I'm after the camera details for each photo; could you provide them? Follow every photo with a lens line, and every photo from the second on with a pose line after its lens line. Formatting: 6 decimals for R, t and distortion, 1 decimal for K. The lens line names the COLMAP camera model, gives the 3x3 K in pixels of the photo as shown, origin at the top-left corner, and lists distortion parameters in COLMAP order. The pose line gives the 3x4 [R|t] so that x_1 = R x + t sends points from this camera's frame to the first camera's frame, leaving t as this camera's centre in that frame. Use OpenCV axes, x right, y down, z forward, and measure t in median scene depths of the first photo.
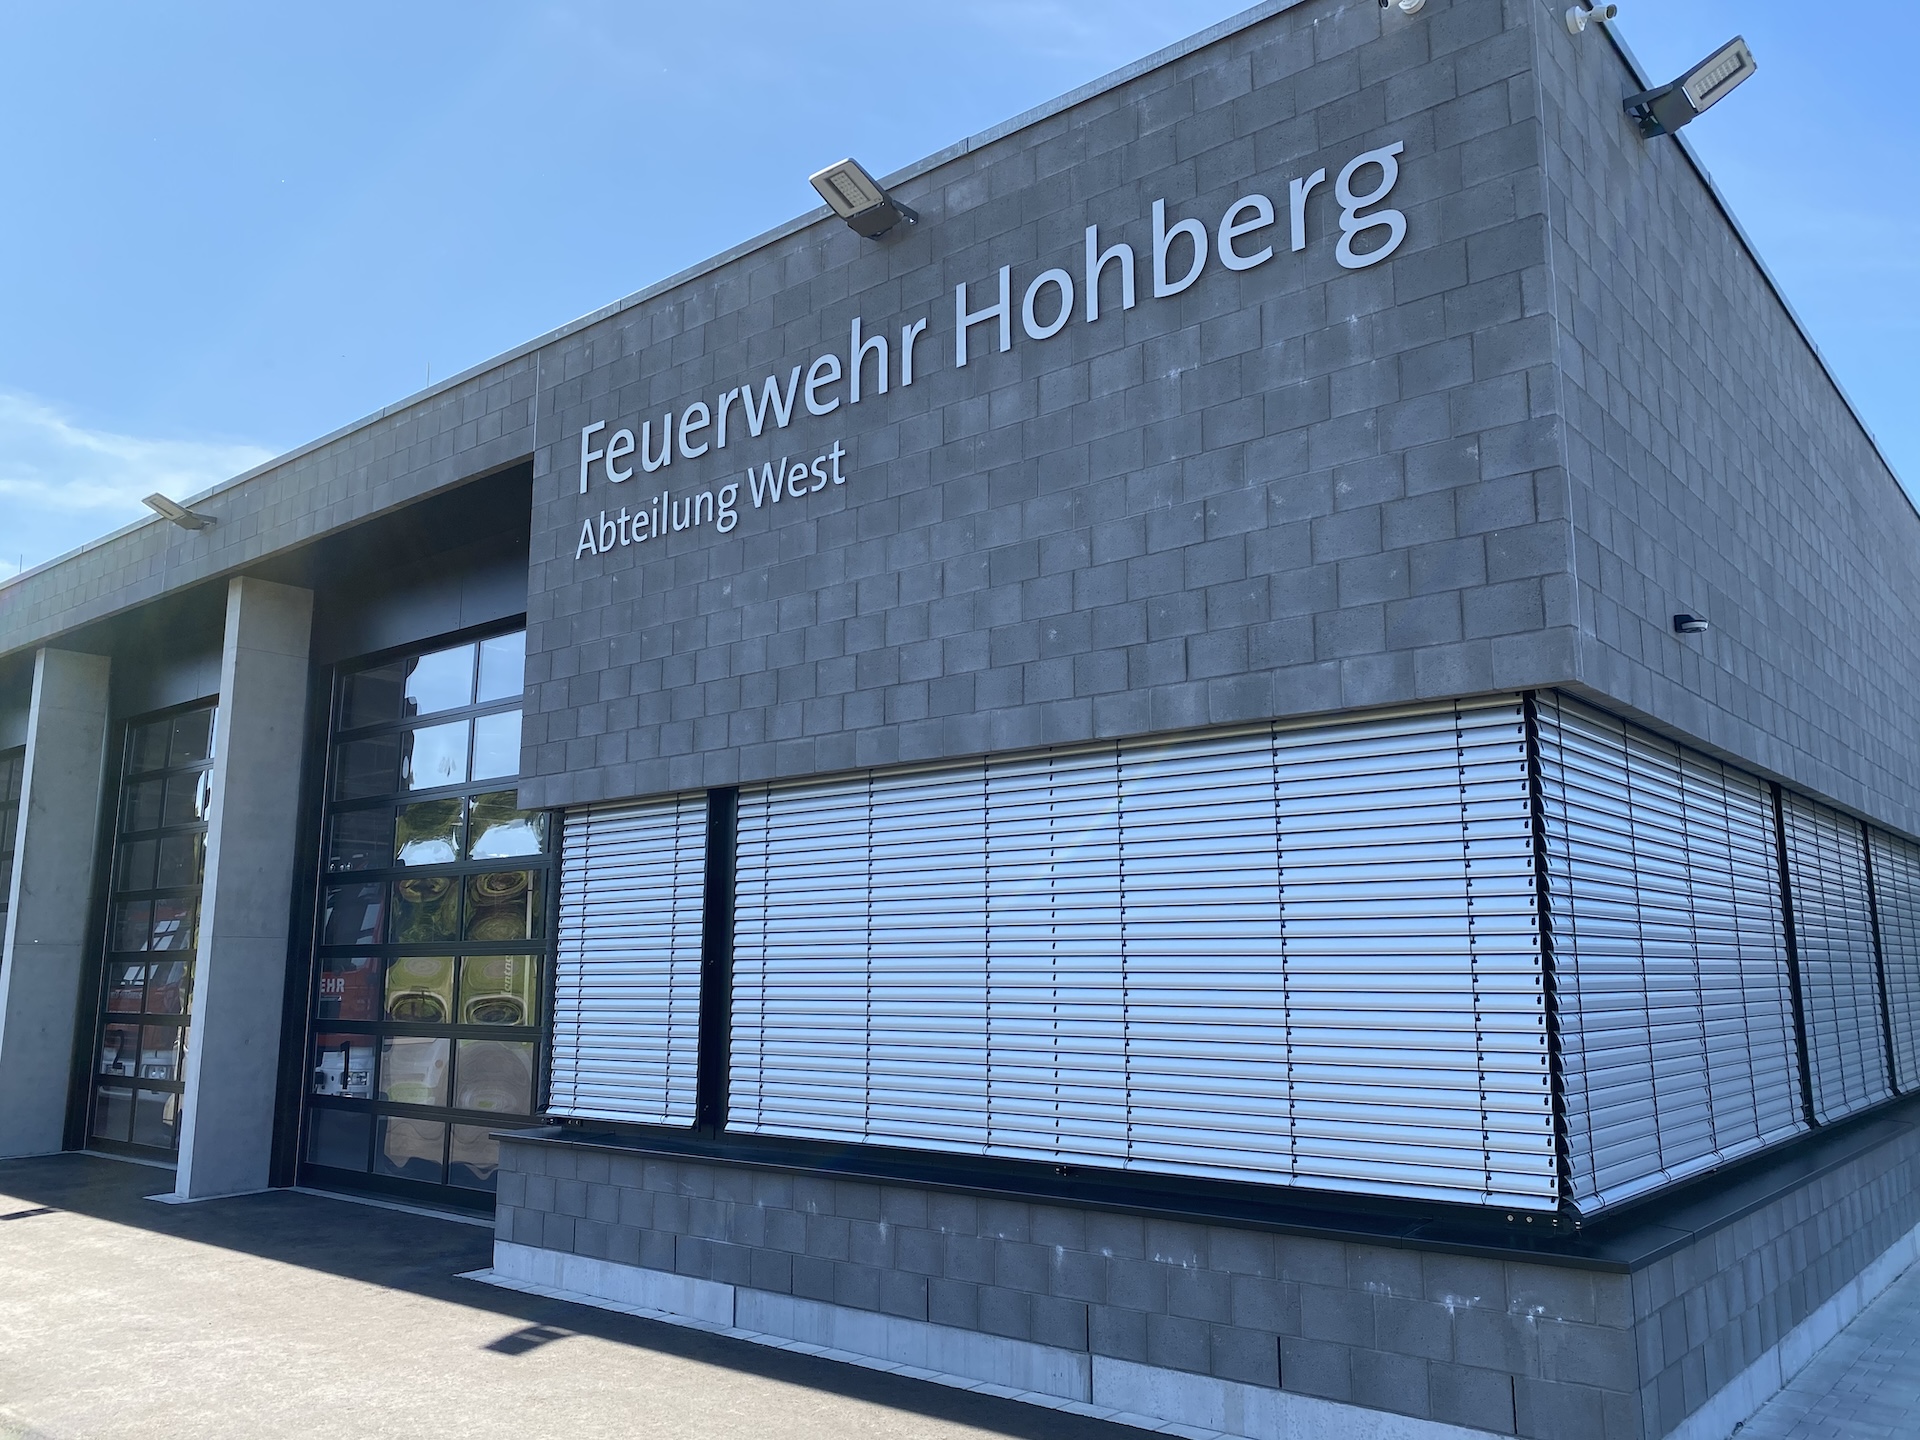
lens RADIAL K [[1447.5, 0, 959.2], [0, 1447.5, 714.3], [0, 0, 1]] dist [0.054915, -0.009010]
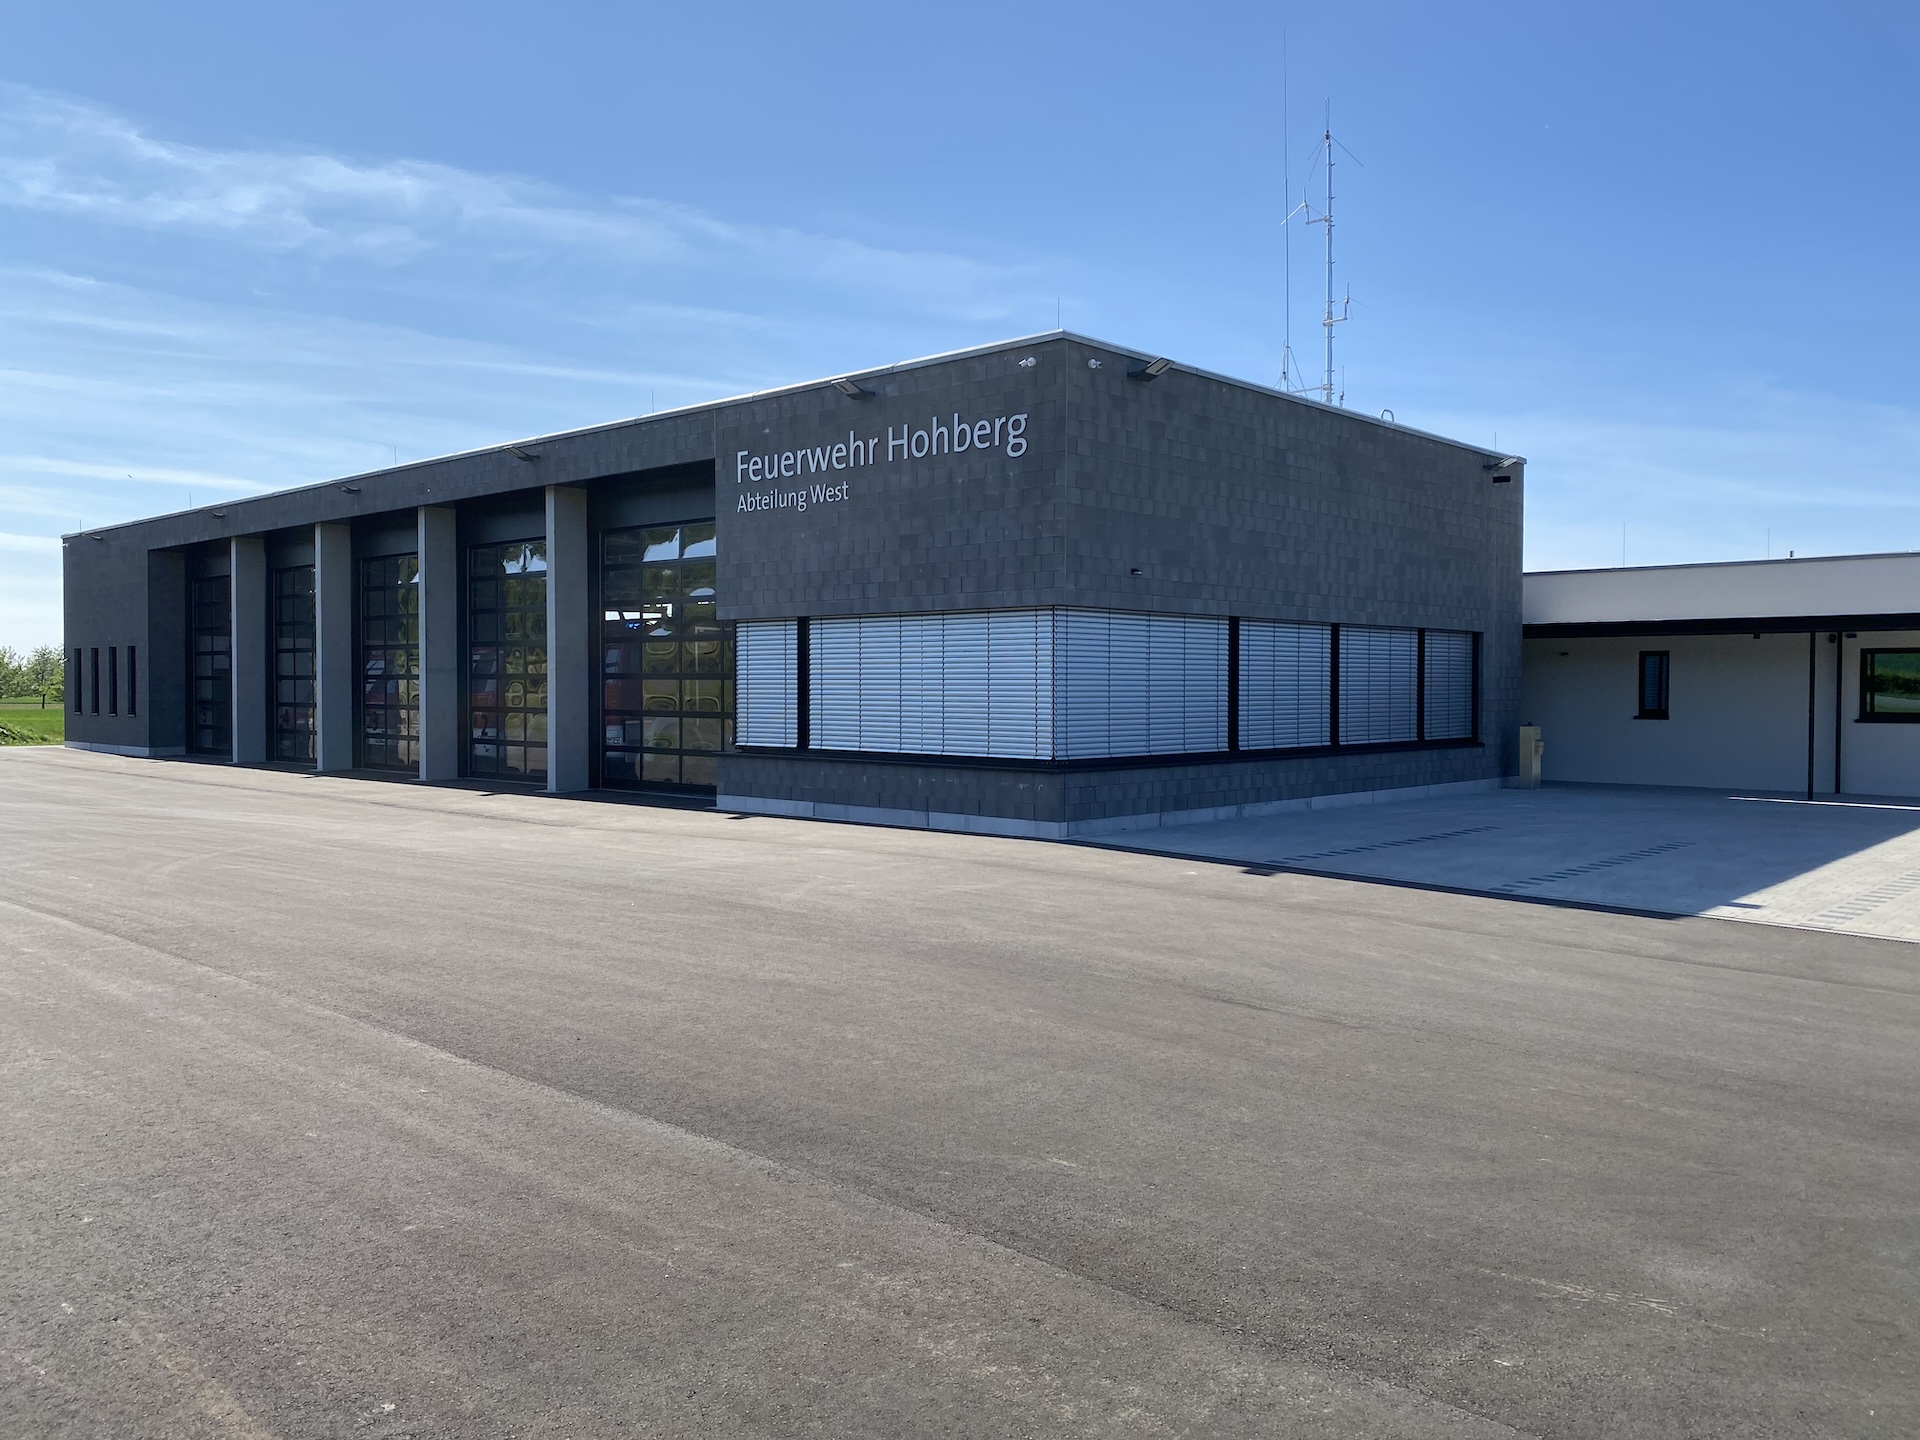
lens RADIAL K [[1447.5, 0, 962.5], [0, 1447.5, 712.0], [0, 0, 1]] dist [0.054915, -0.009010]
pose [[0.998806, 0.004606, -0.048639, 0.254019], [0.005003, 0.980670, 0.195603, -0.300410], [0.048599, -0.195613, 0.979476, -1.598999]]
